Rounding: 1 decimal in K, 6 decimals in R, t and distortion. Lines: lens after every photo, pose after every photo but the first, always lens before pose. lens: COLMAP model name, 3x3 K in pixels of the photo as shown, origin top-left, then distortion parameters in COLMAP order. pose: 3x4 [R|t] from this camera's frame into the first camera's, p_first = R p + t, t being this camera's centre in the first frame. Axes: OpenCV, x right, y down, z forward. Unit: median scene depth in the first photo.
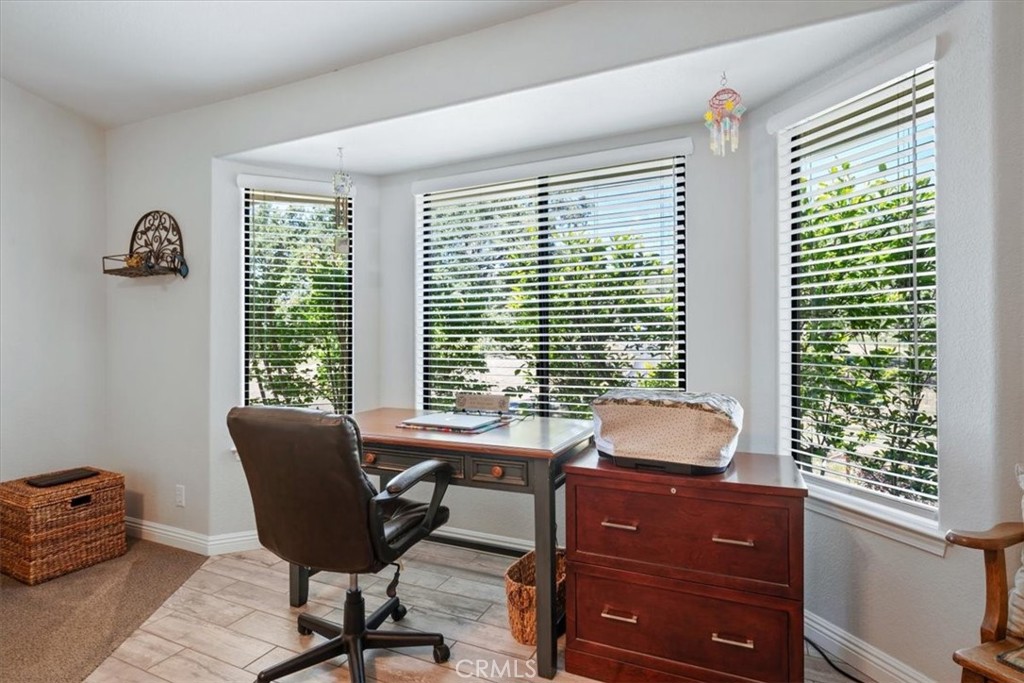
lens RADIAL K [[526.1, 0, 512.1], [0, 526.1, 335.4], [0, 0, 1]] dist [0.003992, -0.000314]
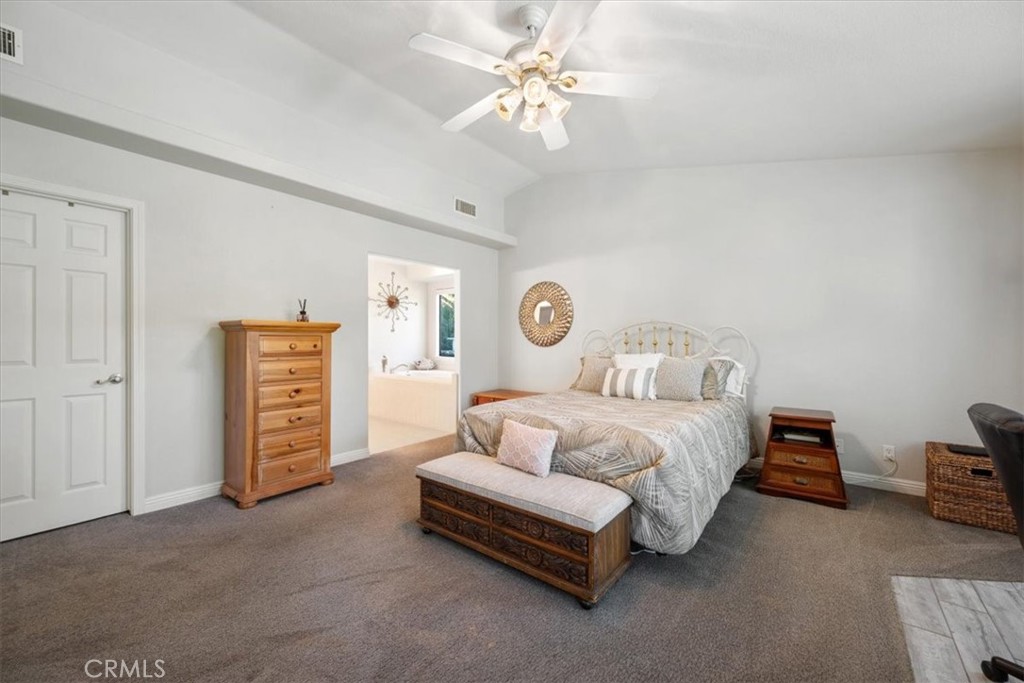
lens RADIAL K [[400.1, 0, 516.6], [0, 400.1, 337.3], [0, 0, 1]] dist [-0.001528, -0.000171]
pose [[-0.233221, 0.000530, -0.972424, 0.361203], [0.001917, 0.999998, 0.000085, -0.005446], [0.972422, -0.001845, -0.233221, 0.168112]]
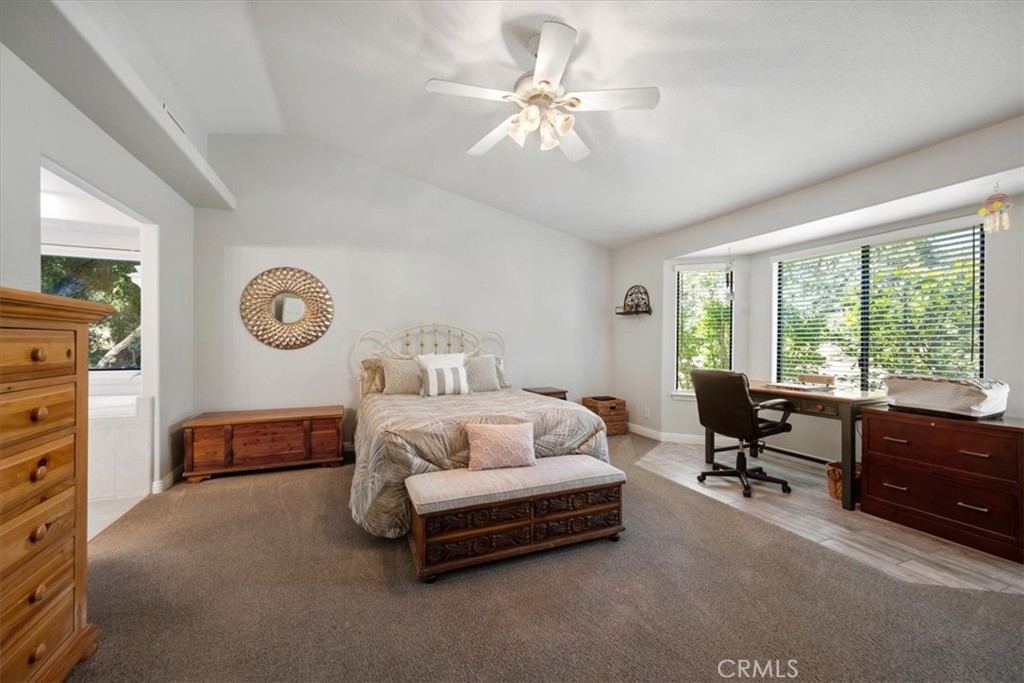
lens RADIAL K [[400.1, 0, 512.7], [0, 400.1, 344.6], [0, 0, 1]] dist [-0.001528, -0.000171]
pose [[0.736082, 0.011738, -0.676790, 0.107665], [-0.005870, 0.999923, 0.010958, -0.000191], [0.676867, -0.004094, 0.736094, -0.725611]]
